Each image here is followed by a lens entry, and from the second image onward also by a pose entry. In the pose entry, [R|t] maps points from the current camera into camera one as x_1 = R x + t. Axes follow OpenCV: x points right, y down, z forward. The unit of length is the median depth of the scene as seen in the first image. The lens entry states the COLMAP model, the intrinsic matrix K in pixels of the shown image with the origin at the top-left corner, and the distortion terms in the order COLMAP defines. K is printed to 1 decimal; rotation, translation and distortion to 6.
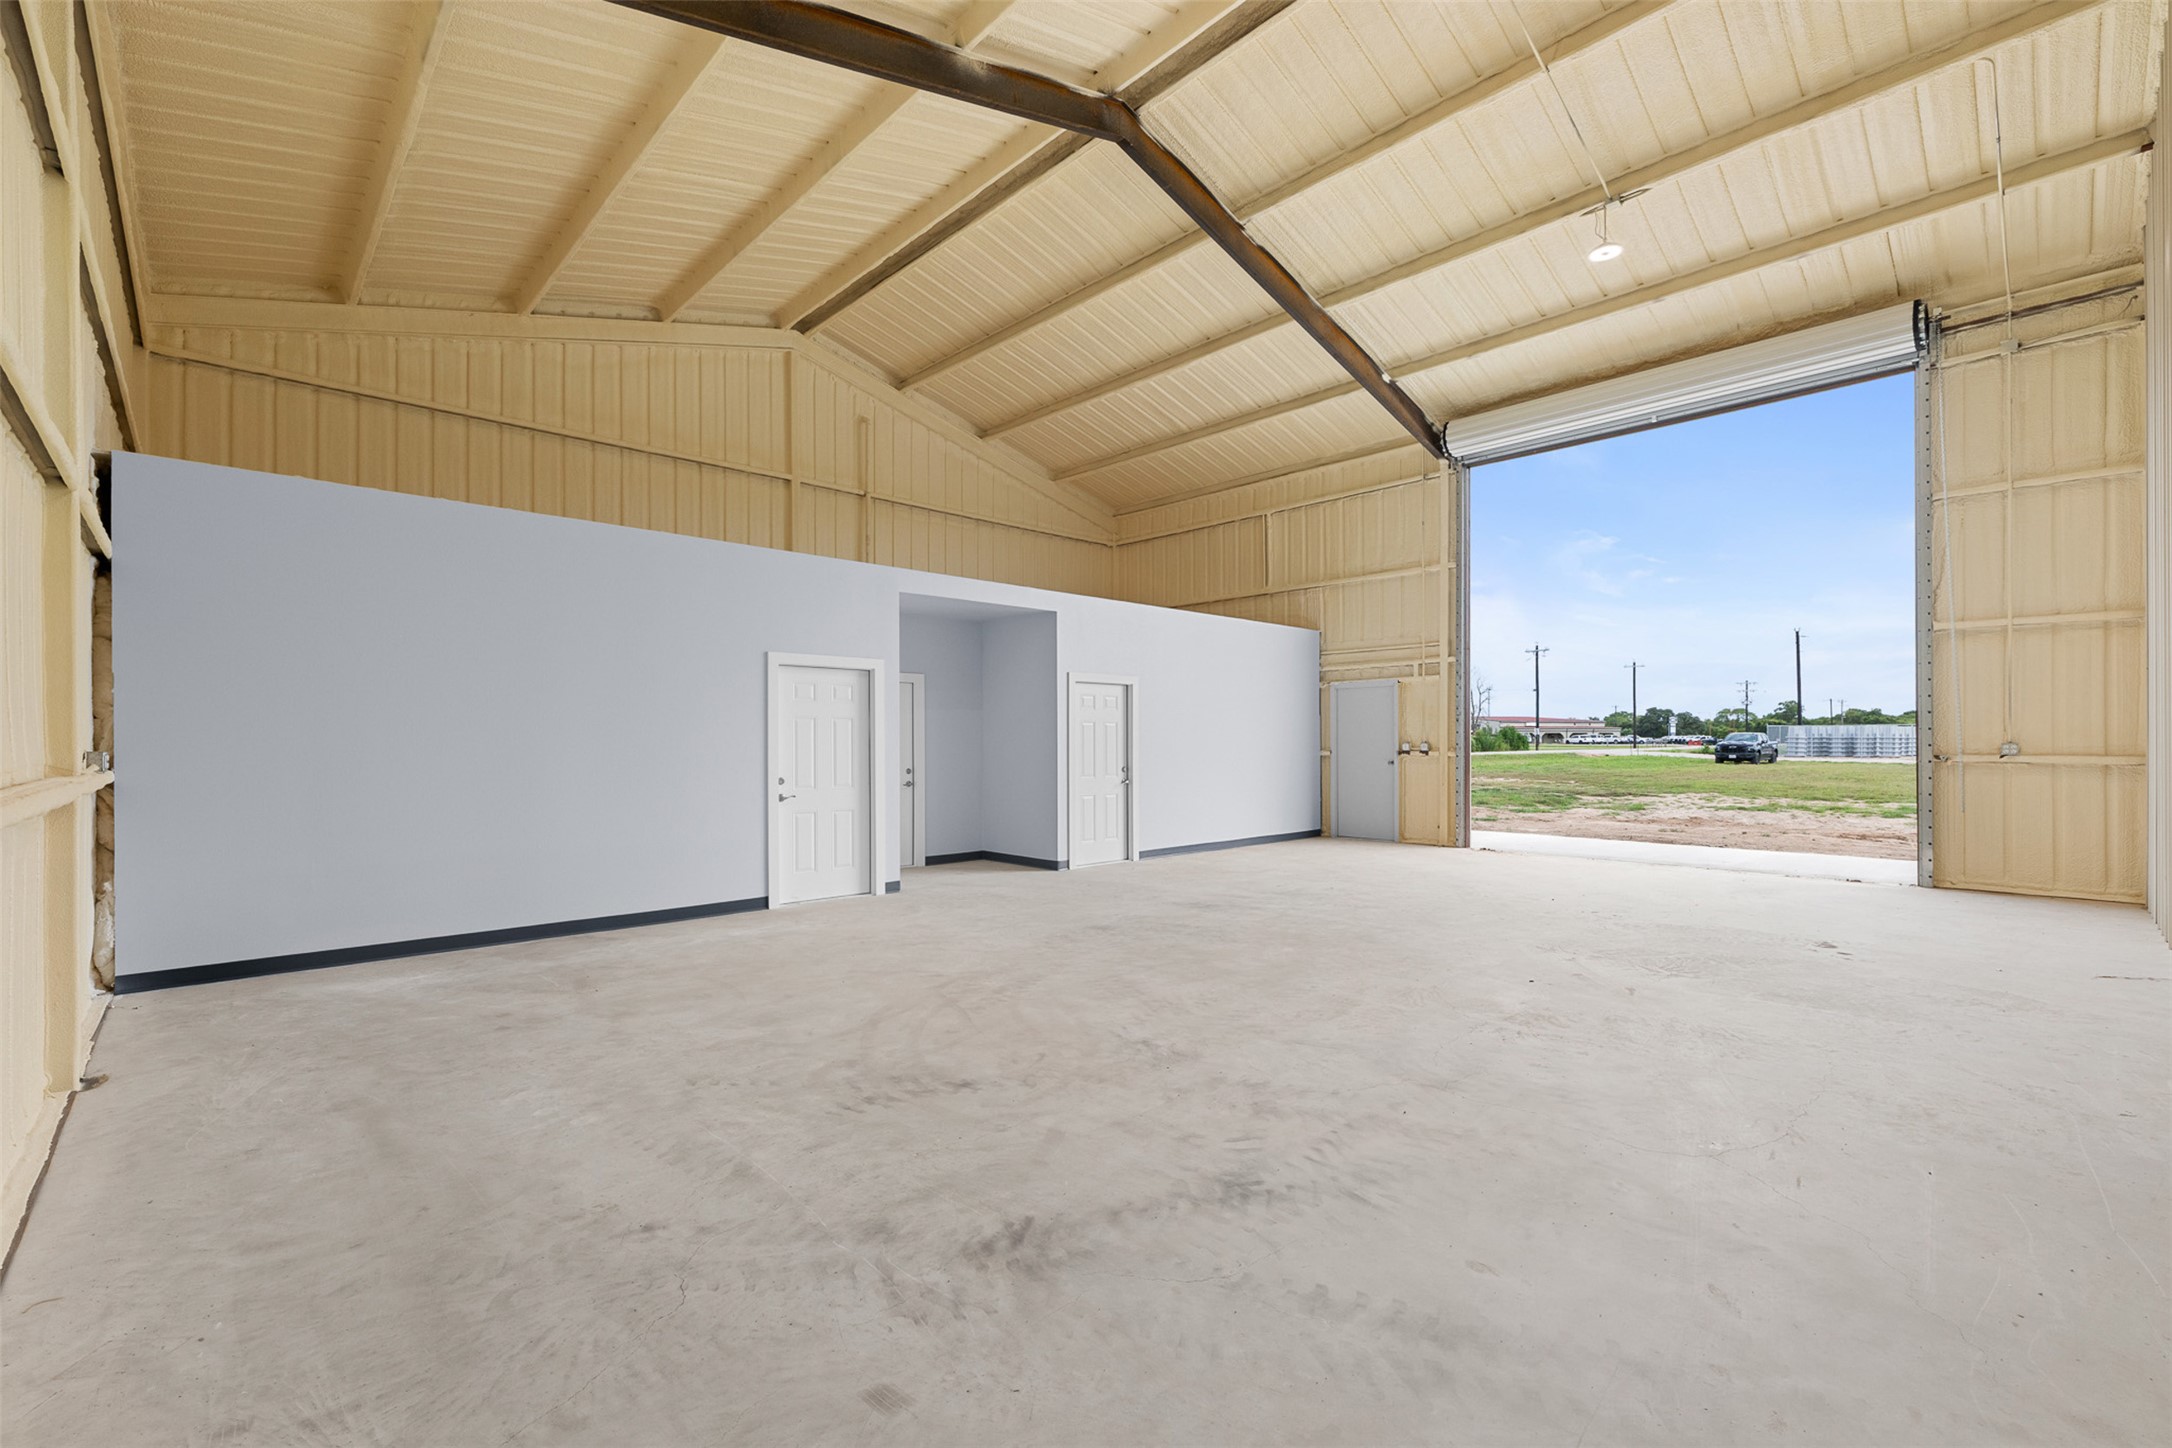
lens RADIAL K [[924.8, 0, 1064.0], [0, 924.8, 741.1], [0, 0, 1]] dist [0.000605, 0.000085]
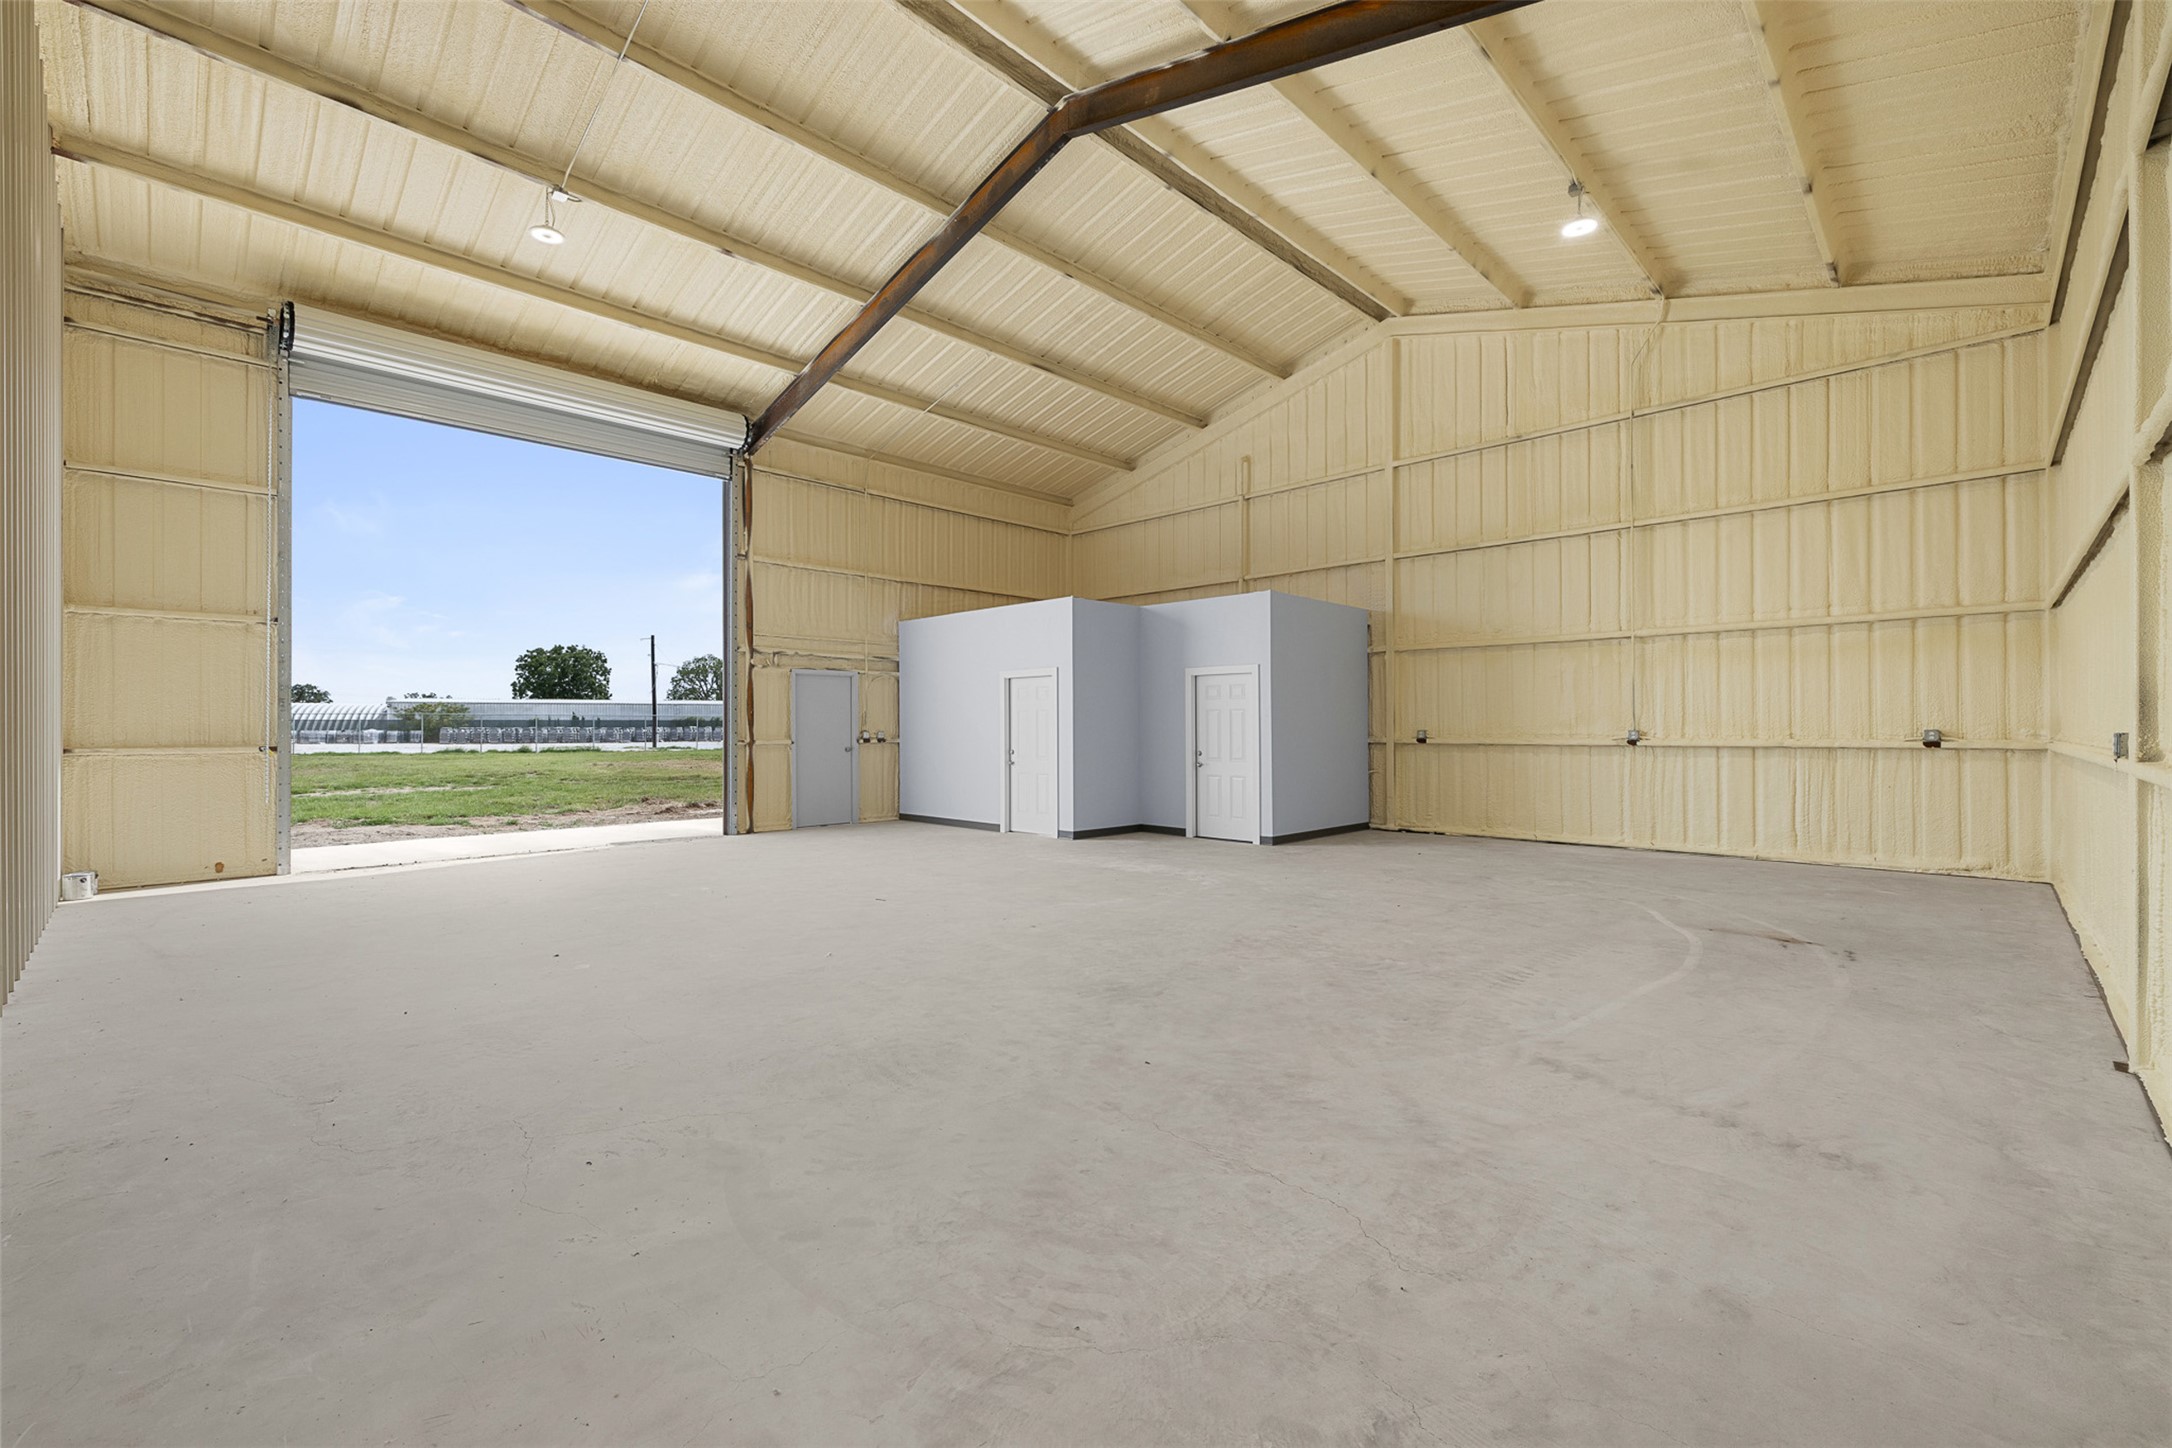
lens RADIAL K [[908.4, 0, 1119.2], [0, 908.4, 714.6], [0, 0, 1]] dist [-0.000960, -0.000040]
pose [[-0.068844, 0.015323, 0.997510, -0.102059], [0.001042, 0.999883, -0.015288, -0.000208], [-0.997627, -0.000013, -0.068852, 0.112218]]
